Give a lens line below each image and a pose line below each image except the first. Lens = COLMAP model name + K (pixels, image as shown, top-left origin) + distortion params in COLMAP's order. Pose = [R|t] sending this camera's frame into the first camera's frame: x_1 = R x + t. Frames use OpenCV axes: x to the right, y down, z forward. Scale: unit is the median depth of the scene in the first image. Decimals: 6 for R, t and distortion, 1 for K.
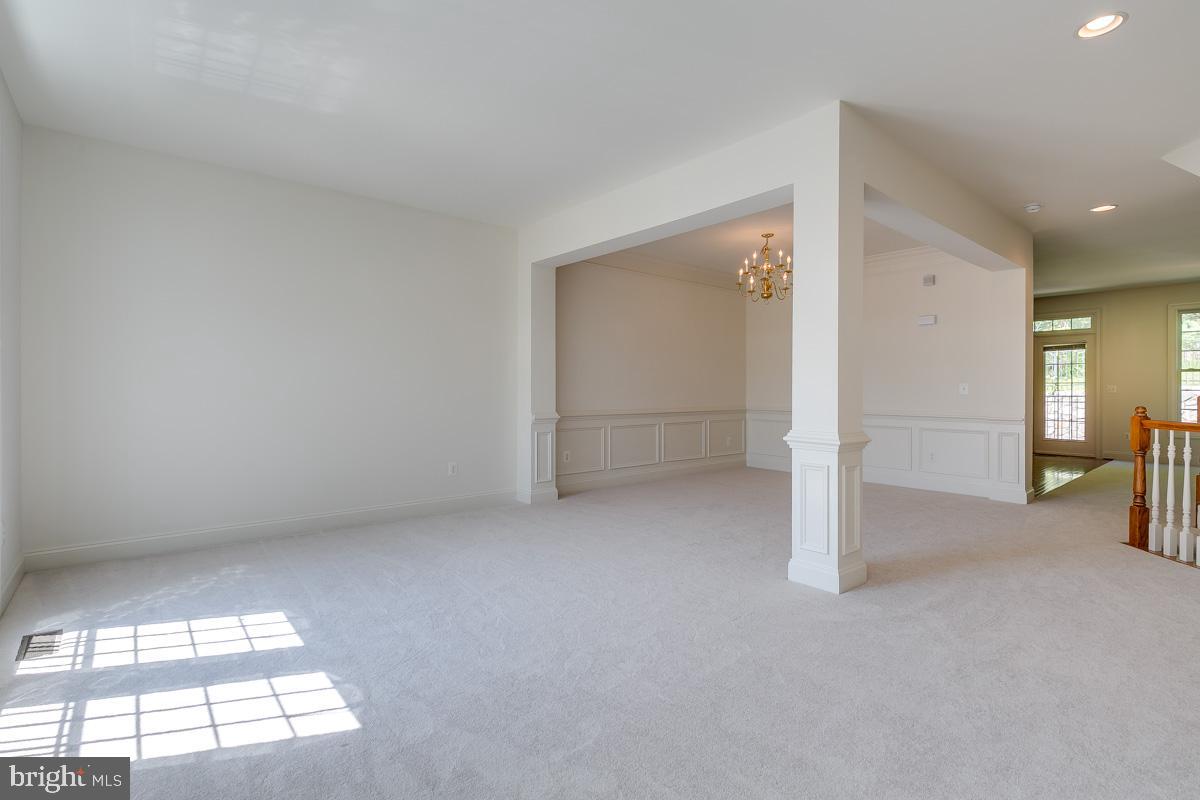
lens RADIAL K [[556.8, 0, 598.8], [0, 556.8, 392.3], [0, 0, 1]] dist [0.023721, -0.000290]
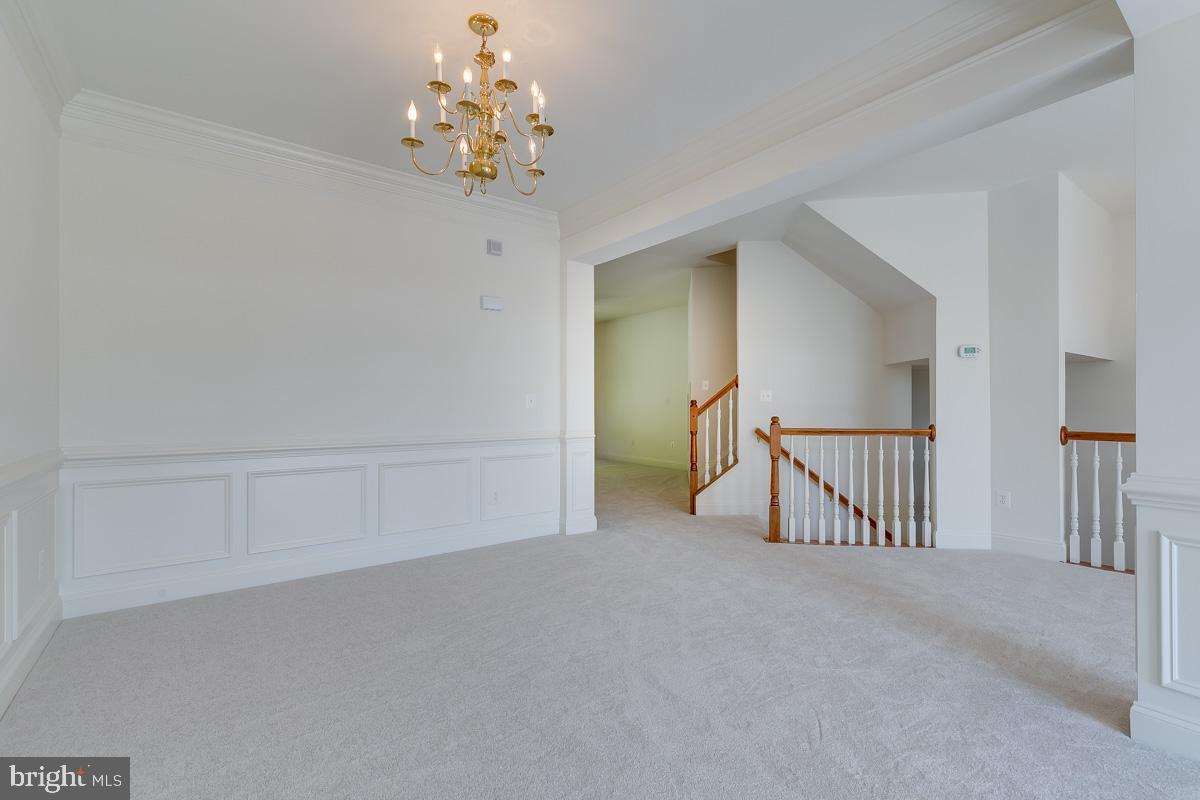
lens RADIAL K [[534.9, 0, 599.4], [0, 534.9, 403.9], [0, 0, 1]] dist [0.000926, -0.000085]
pose [[0.057407, -0.003233, 0.998346, -0.196313], [0.006195, 0.999977, 0.002882, -0.008499], [-0.998332, 0.006019, 0.057425, 2.047474]]
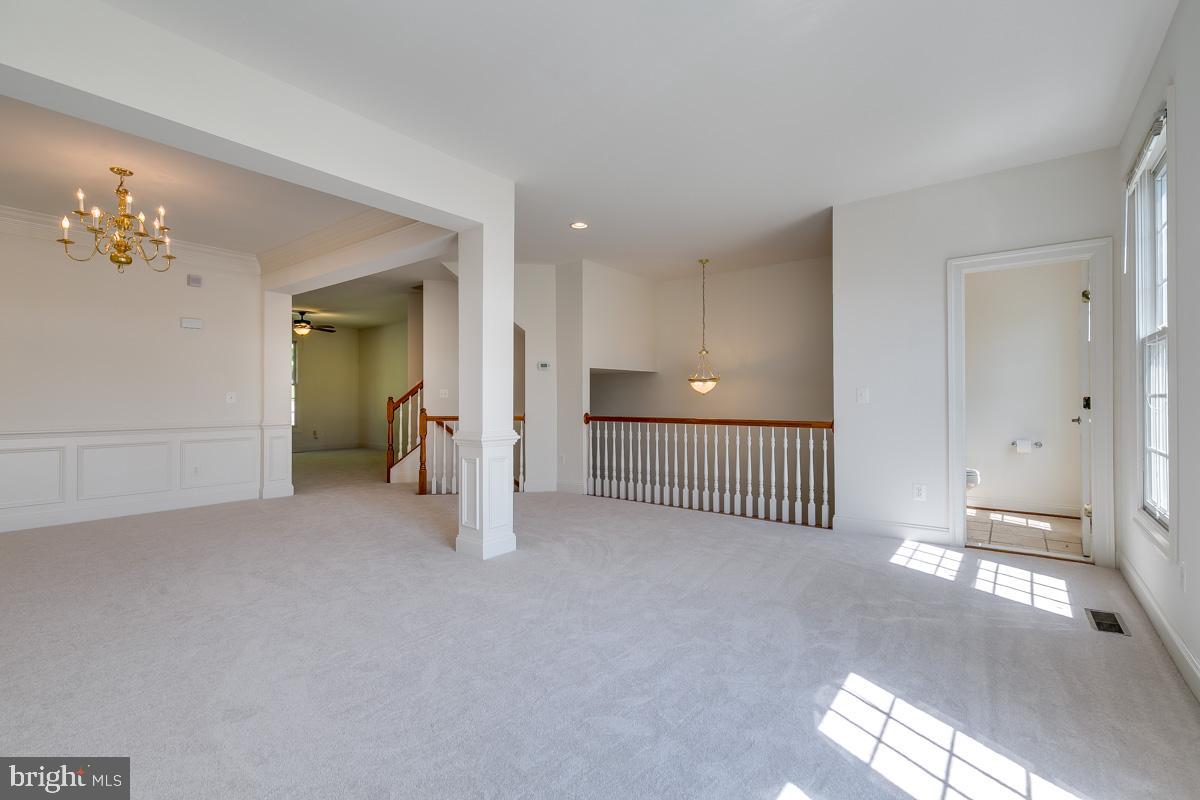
lens RADIAL K [[535.2, 0, 600.0], [0, 535.2, 400.0], [0, 0, 1]] dist [0.002589, 0.000097]
pose [[-0.214002, -0.002956, 0.976829, -1.059748], [0.006294, 0.999970, 0.004405, -0.003998], [-0.976813, 0.007091, -0.213977, 1.308866]]
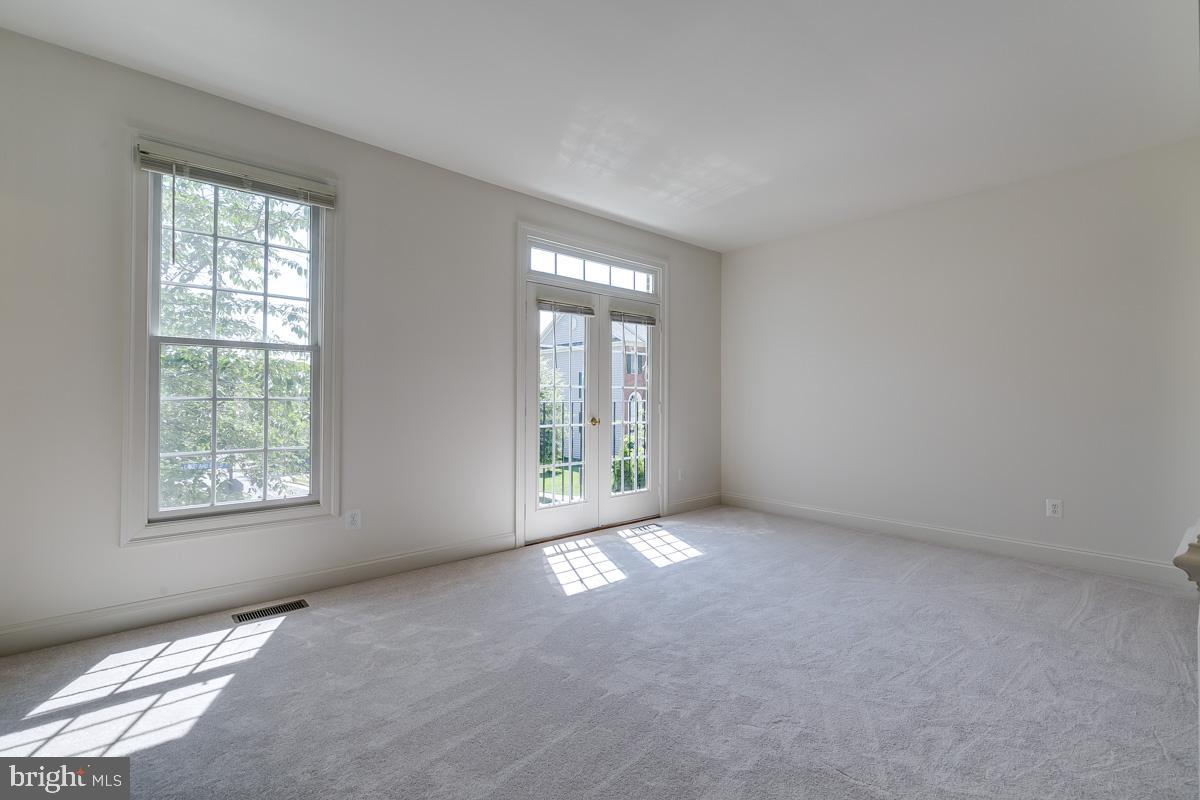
lens RADIAL K [[534.9, 0, 599.4], [0, 534.9, 403.9], [0, 0, 1]] dist [0.000926, -0.000085]
pose [[0.027175, 0.002393, -0.999628, 0.901222], [-0.005164, 0.999984, 0.002253, -0.000470], [0.999617, 0.005101, 0.027187, 0.771225]]
